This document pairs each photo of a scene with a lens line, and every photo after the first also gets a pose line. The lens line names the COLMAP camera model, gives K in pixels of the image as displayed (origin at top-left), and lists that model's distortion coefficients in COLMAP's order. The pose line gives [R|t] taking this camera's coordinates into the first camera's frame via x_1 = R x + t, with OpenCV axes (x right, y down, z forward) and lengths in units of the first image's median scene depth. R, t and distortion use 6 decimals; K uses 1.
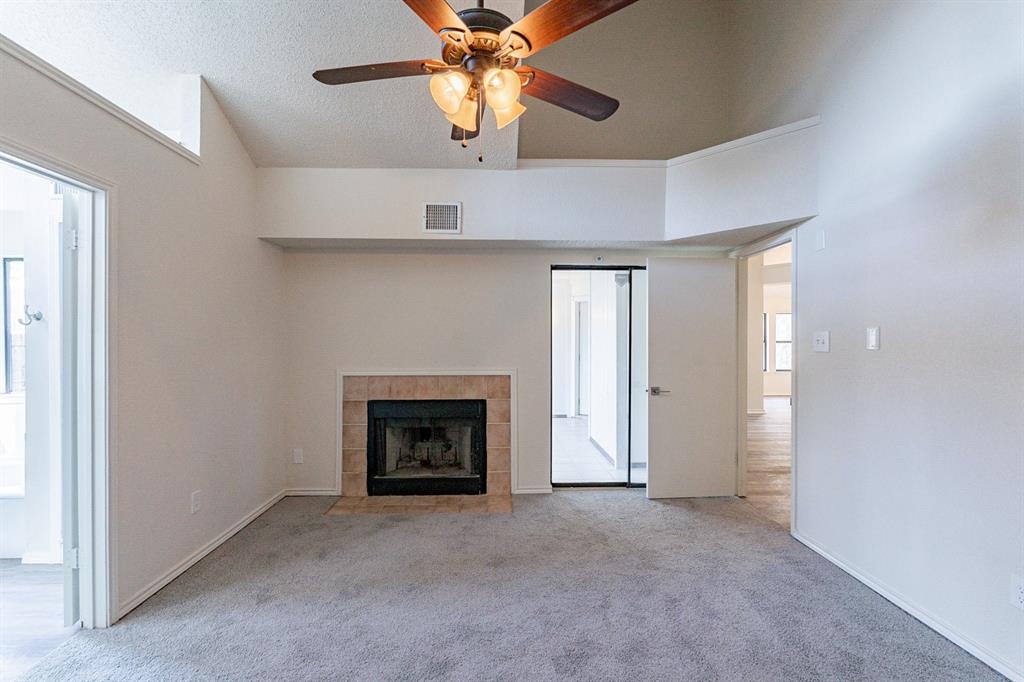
lens RADIAL K [[459.7, 0, 512.6], [0, 459.7, 346.2], [0, 0, 1]] dist [-0.000830, -0.000013]
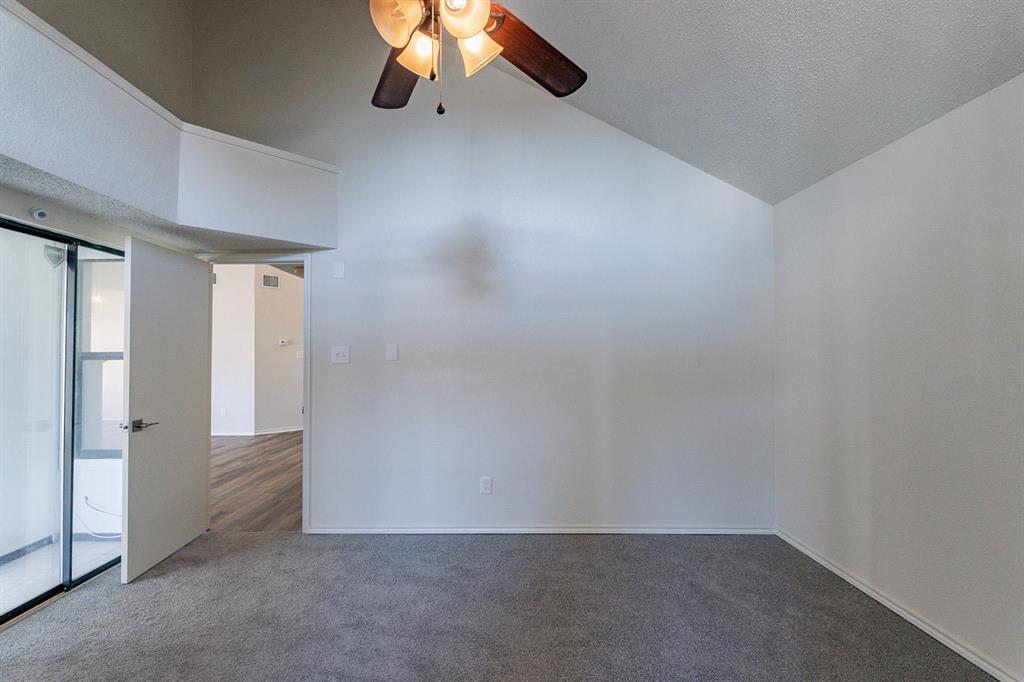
lens RADIAL K [[450.6, 0, 510.4], [0, 450.6, 342.8], [0, 0, 1]] dist [-0.000406, -0.000333]
pose [[0.026176, 0.018280, 0.999490, -0.417427], [0.013451, 0.999736, -0.018637, -0.010851], [-0.999567, 0.013931, 0.025923, 0.448727]]
